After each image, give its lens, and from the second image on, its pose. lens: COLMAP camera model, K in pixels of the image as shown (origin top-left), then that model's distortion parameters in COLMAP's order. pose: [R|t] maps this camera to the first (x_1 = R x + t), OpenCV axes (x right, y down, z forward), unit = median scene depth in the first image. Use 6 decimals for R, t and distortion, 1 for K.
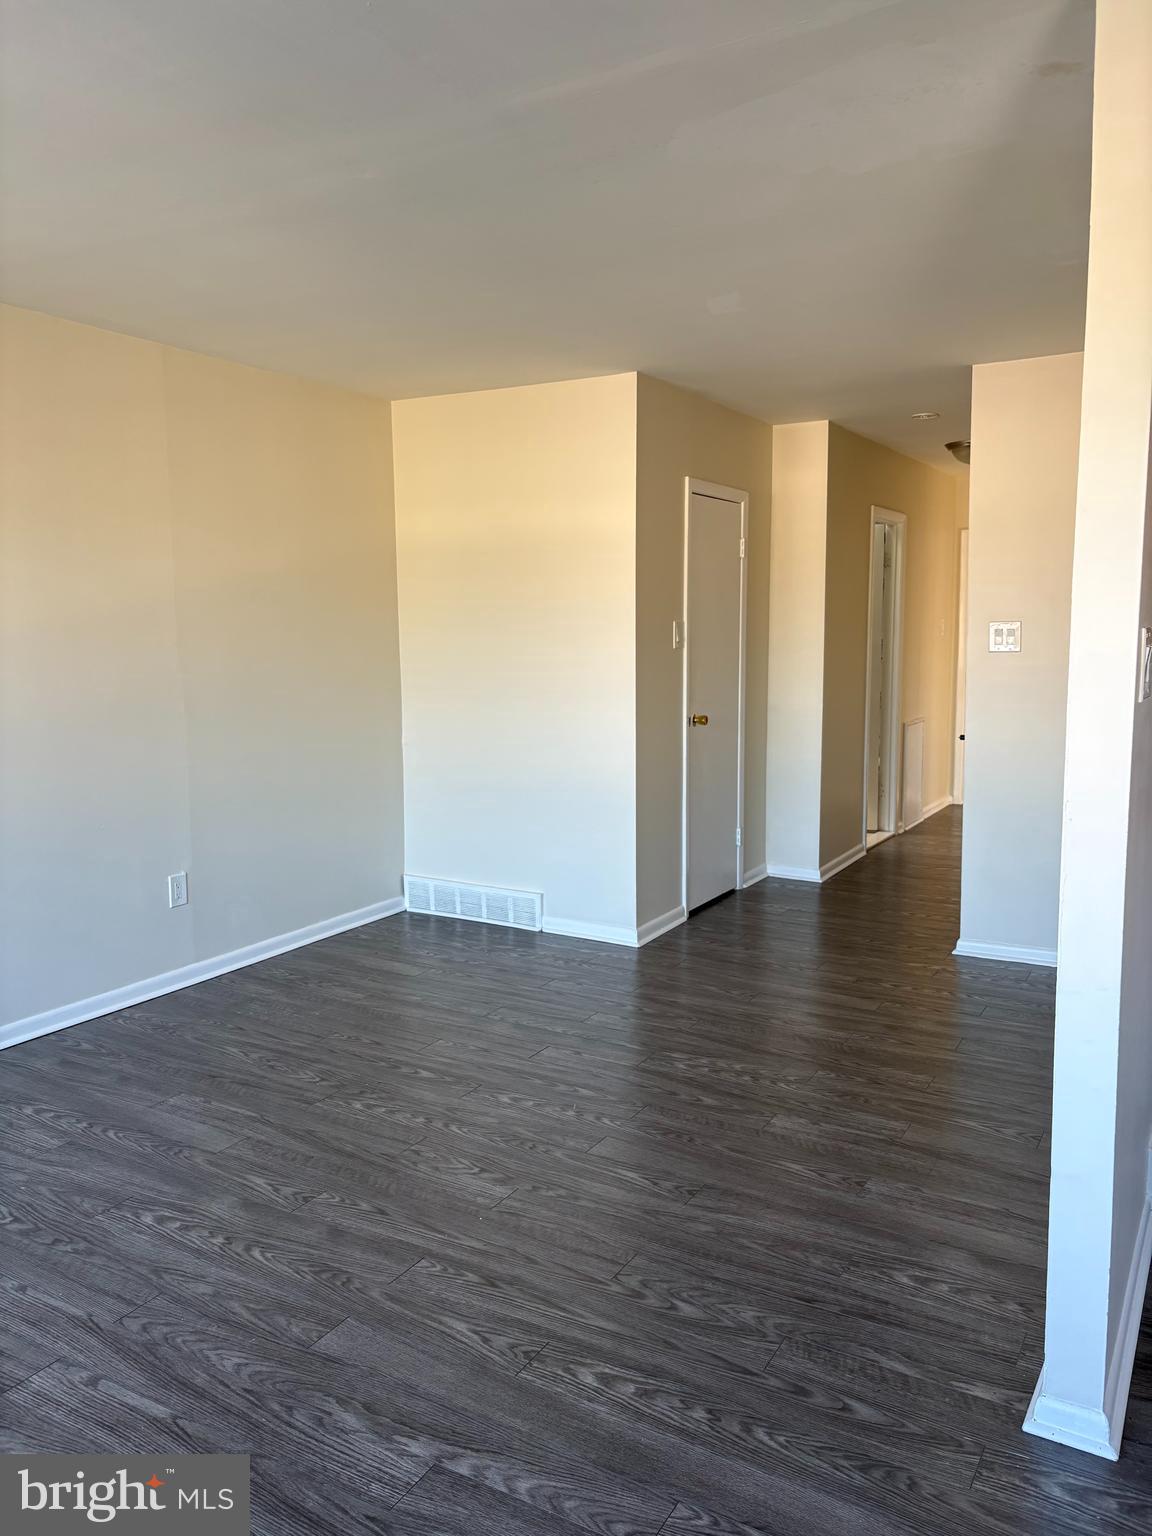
lens RADIAL K [[1170.4, 0, 561.8], [0, 1170.4, 758.7], [0, 0, 1]] dist [0.006658, 0.000322]
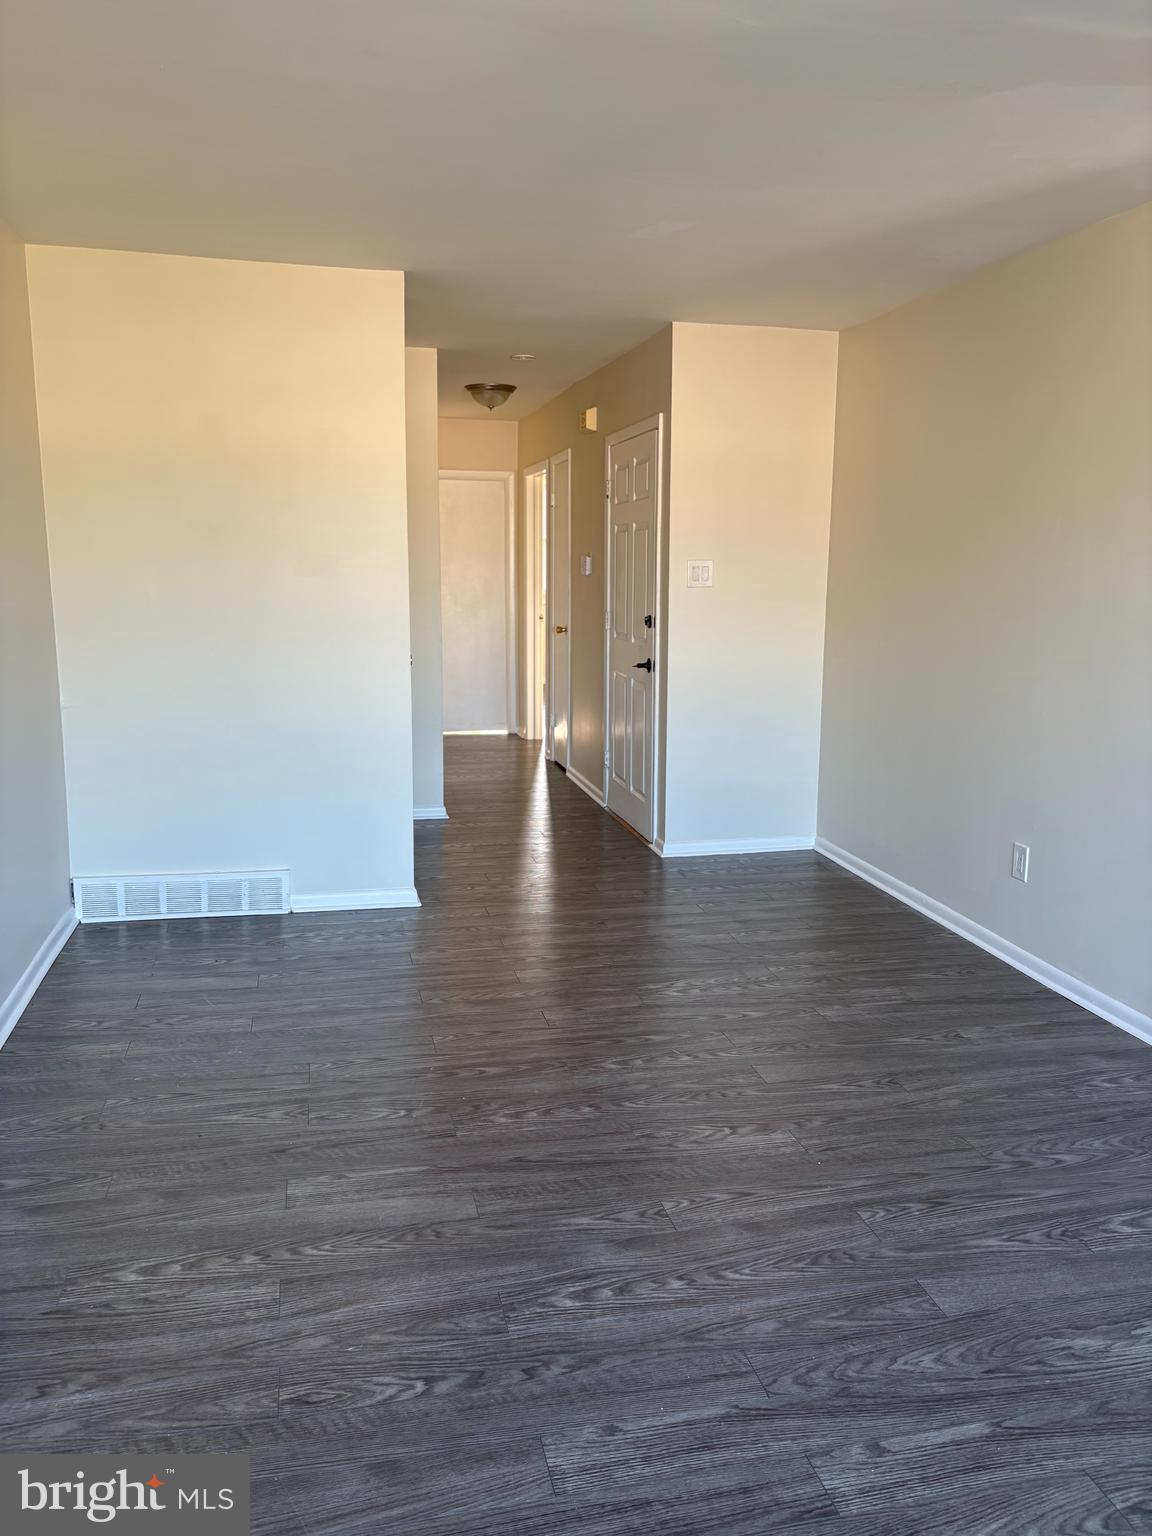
lens RADIAL K [[1174.8, 0, 576.0], [0, 1174.8, 768.0], [0, 0, 1]] dist [0.022085, -0.013154]
pose [[0.735862, -0.107533, 0.668539, -0.648561], [0.069464, 0.994089, 0.083438, -0.025981], [-0.673559, -0.014959, 0.738982, 0.315521]]
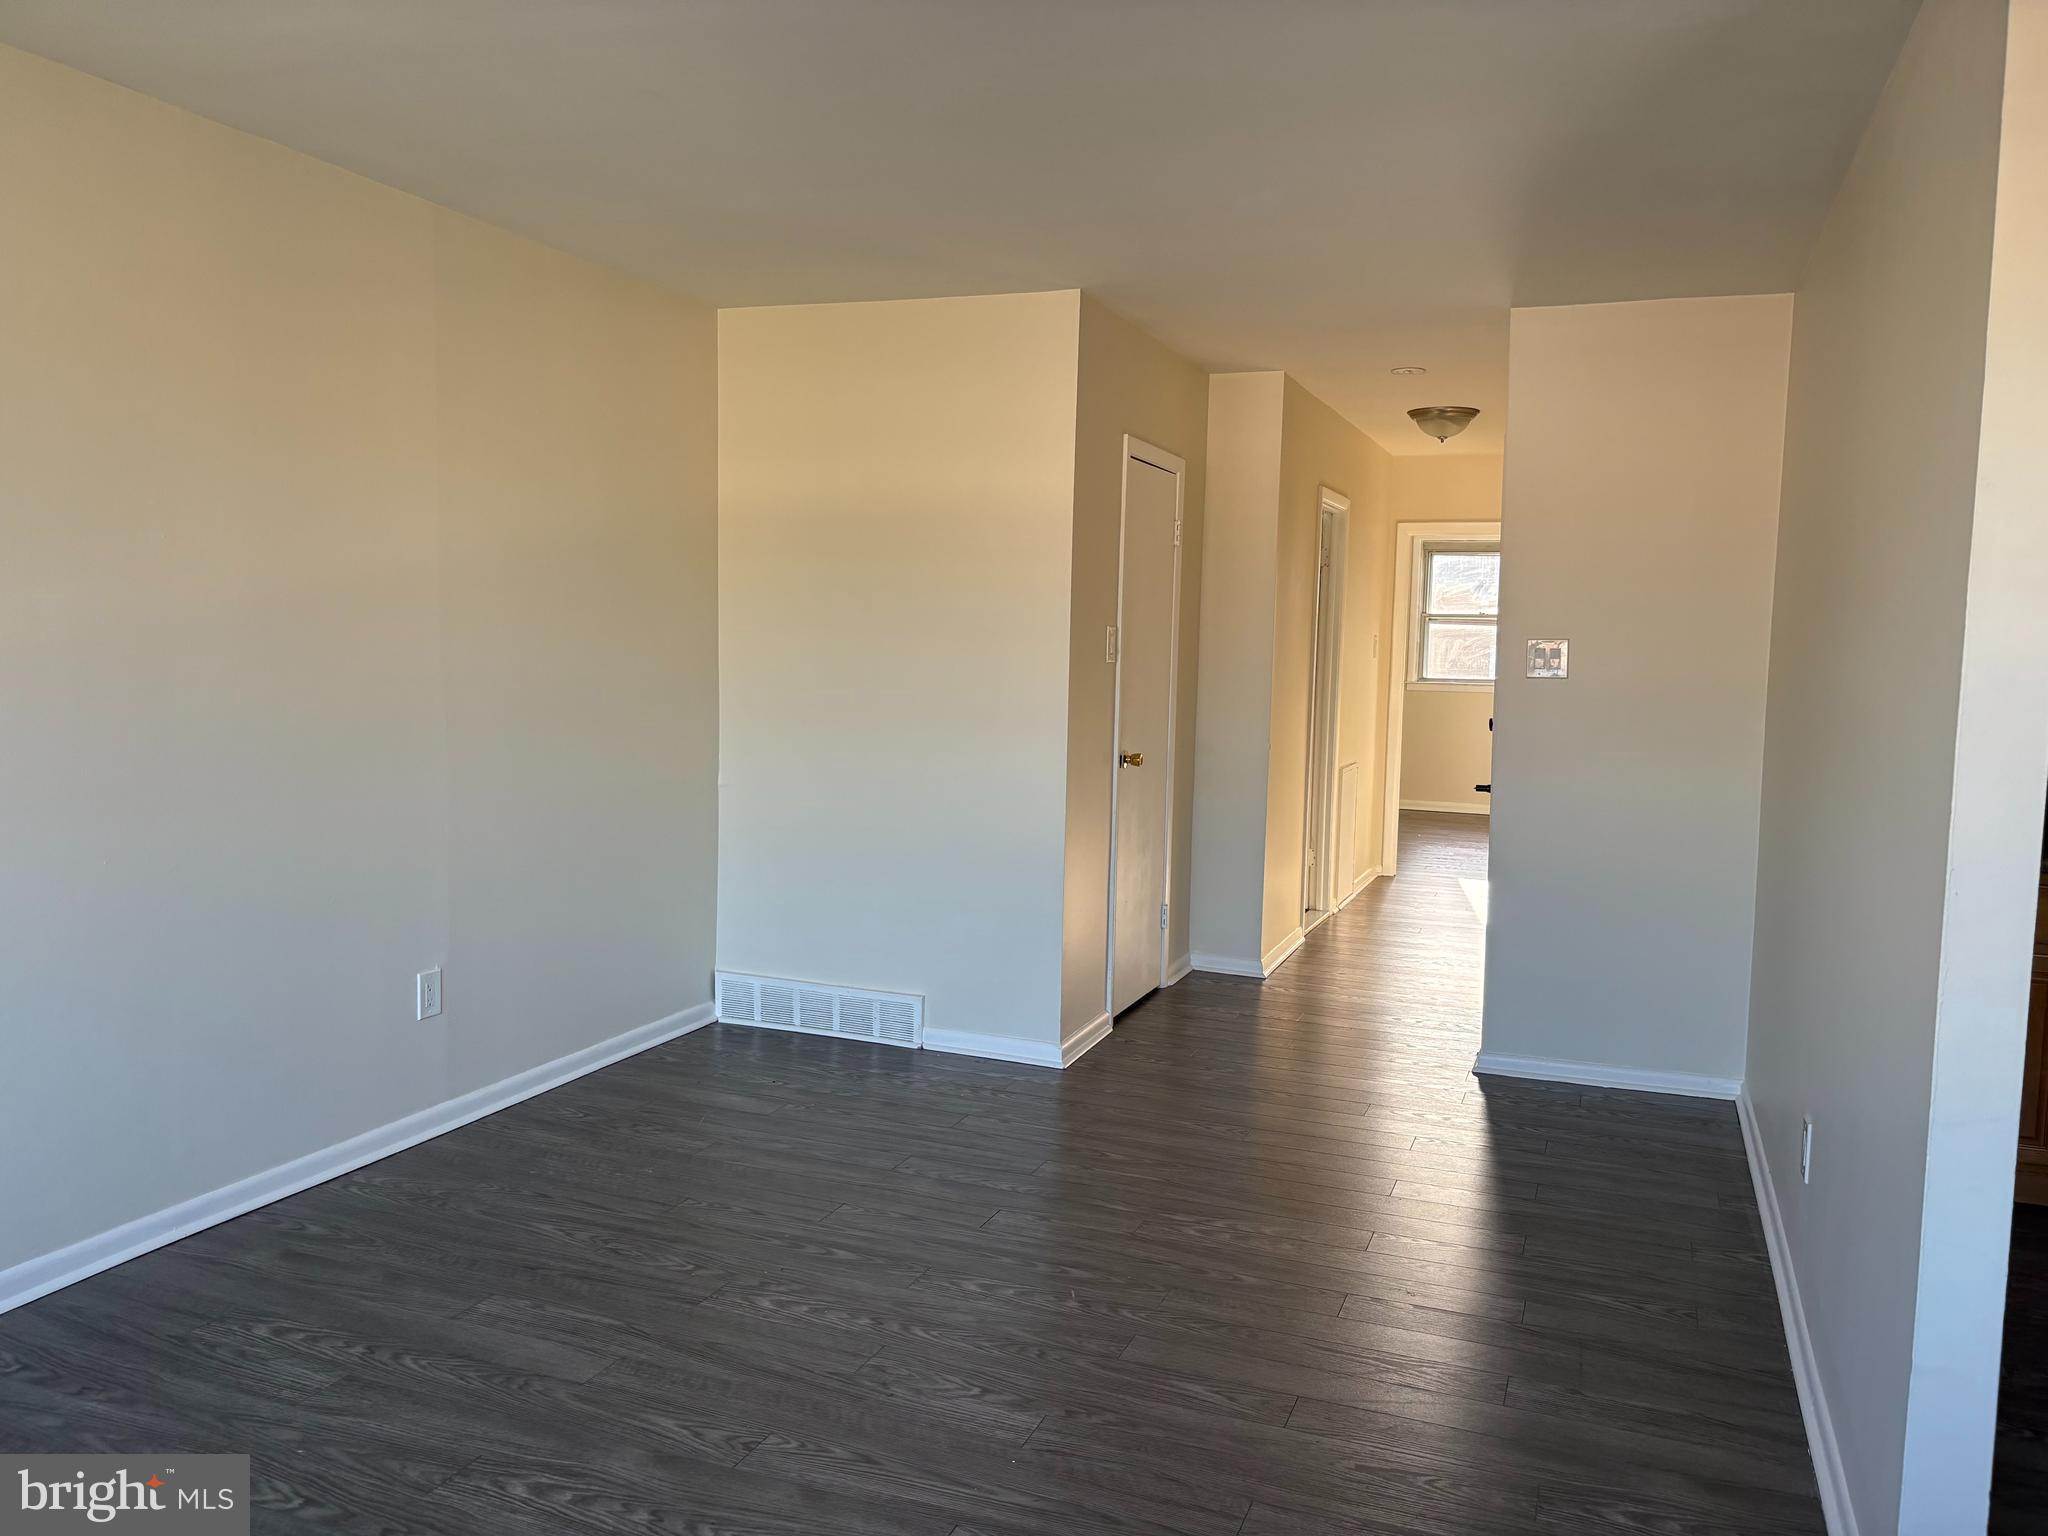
lens RADIAL K [[1566.4, 0, 1017.5], [0, 1566.4, 765.1], [0, 0, 1]] dist [0.022085, -0.013154]
pose [[0.987348, 0.017291, 0.157622, -0.170203], [-0.012235, 0.999381, -0.032988, 0.005927], [-0.158095, 0.030642, 0.986948, 0.046397]]
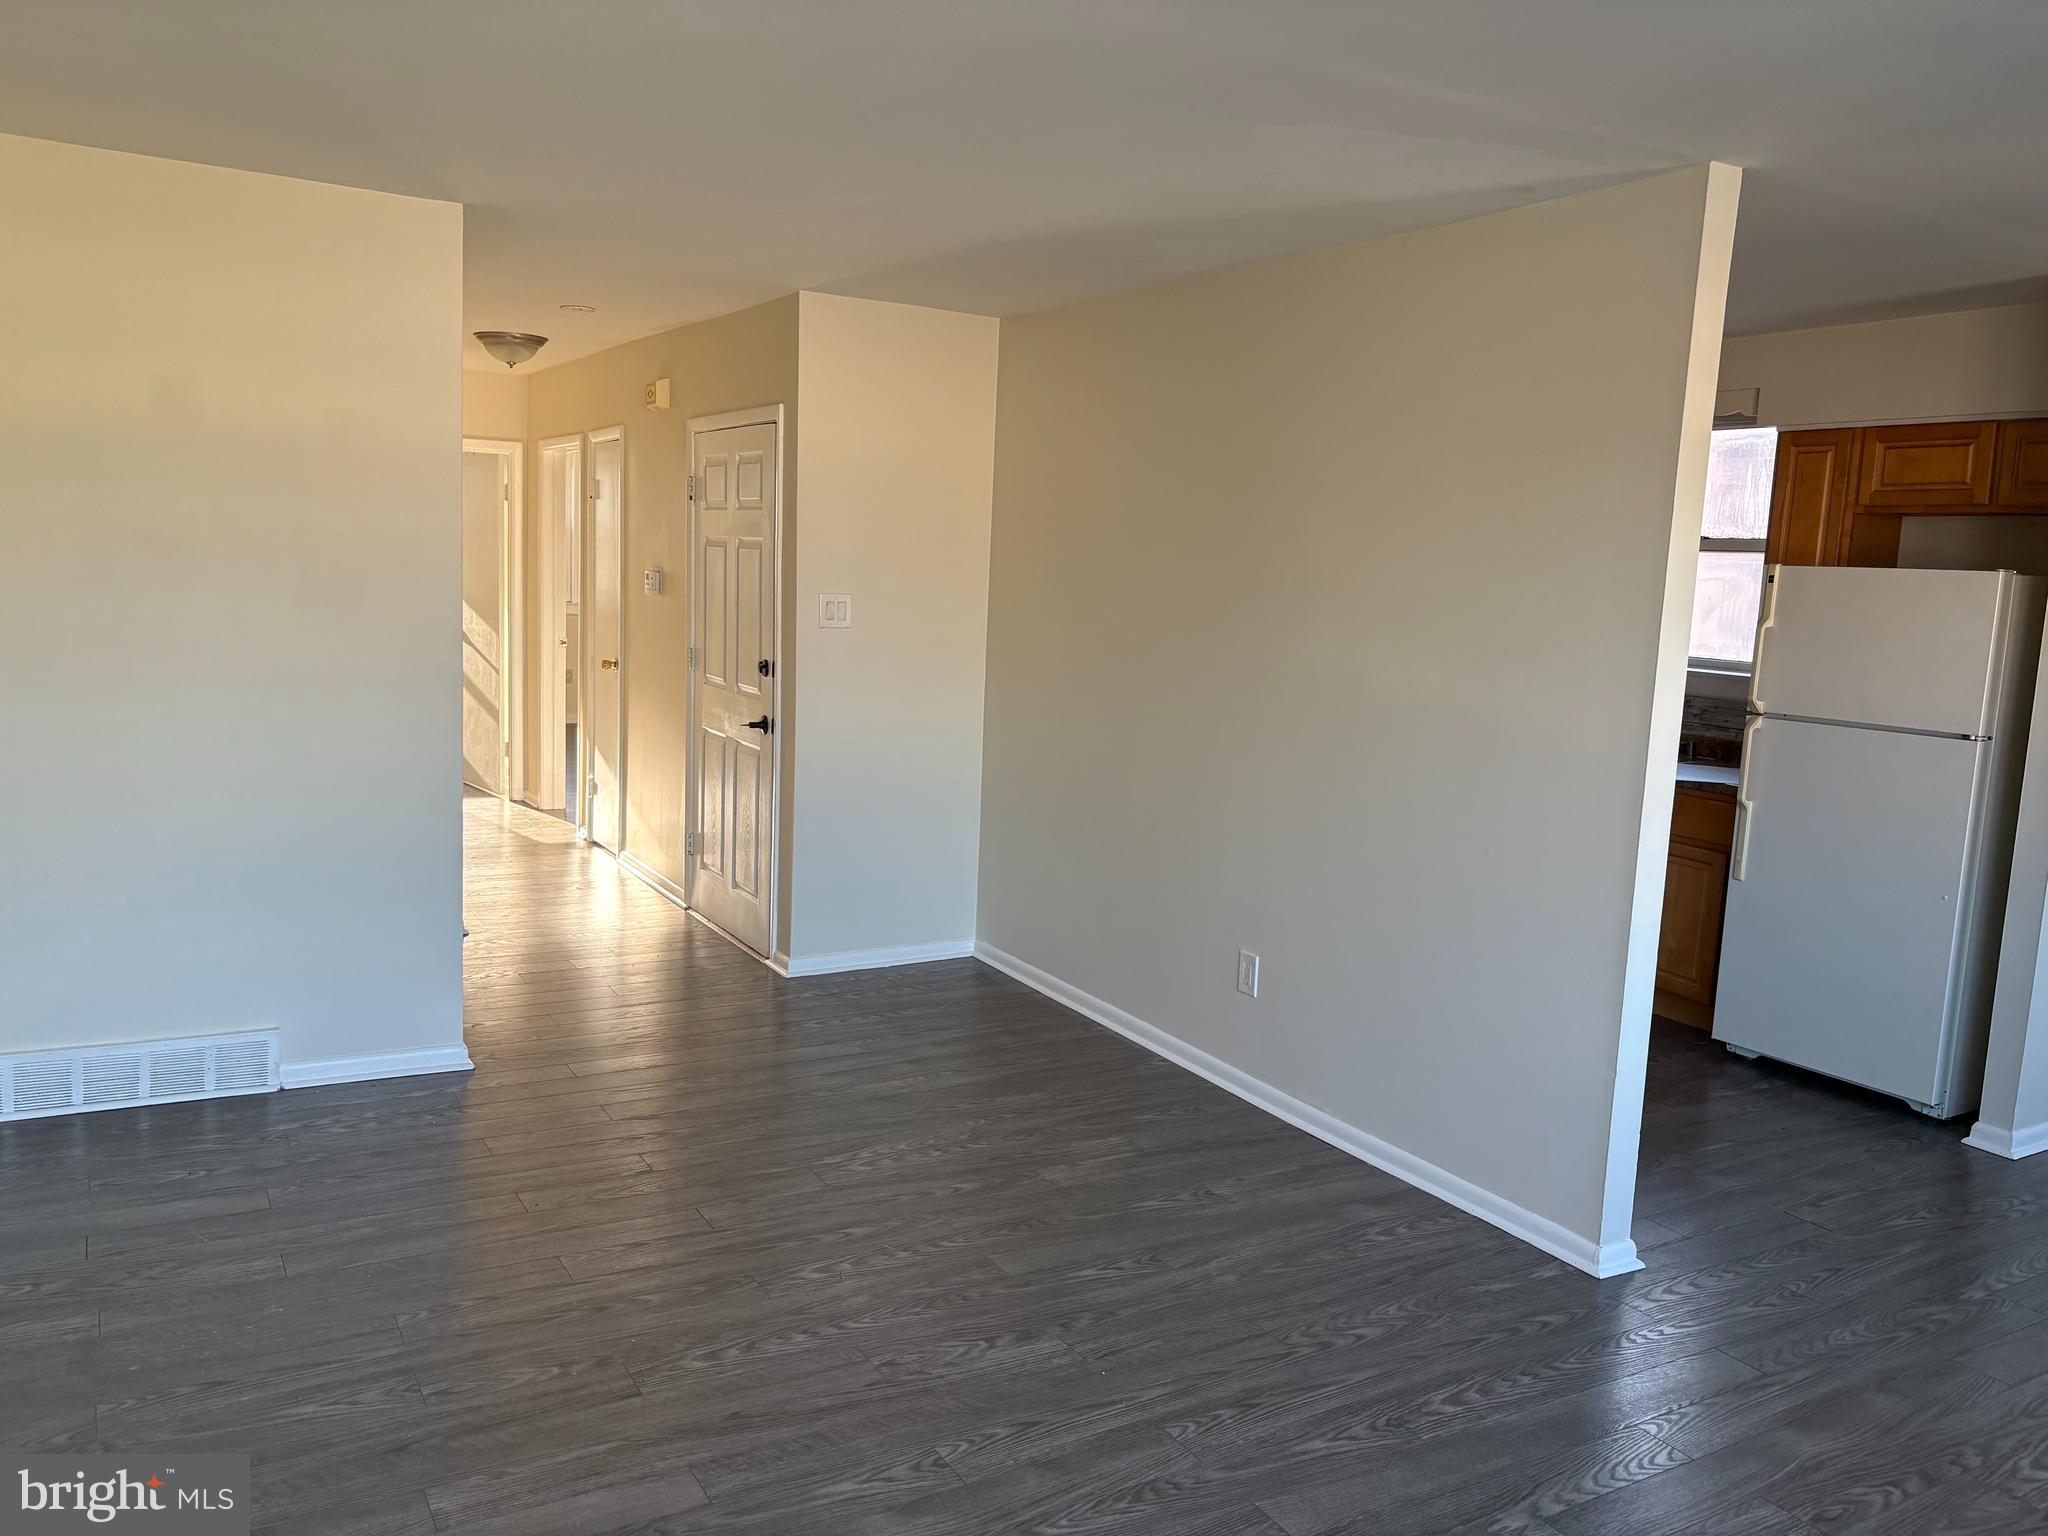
lens RADIAL K [[1566.4, 0, 1017.5], [0, 1566.4, 765.1], [0, 0, 1]] dist [0.022085, -0.013154]
pose [[0.499366, -0.090327, 0.861670, -0.769185], [0.057132, 0.995819, 0.071280, -0.084188], [-0.864506, 0.013634, 0.502438, 0.381346]]
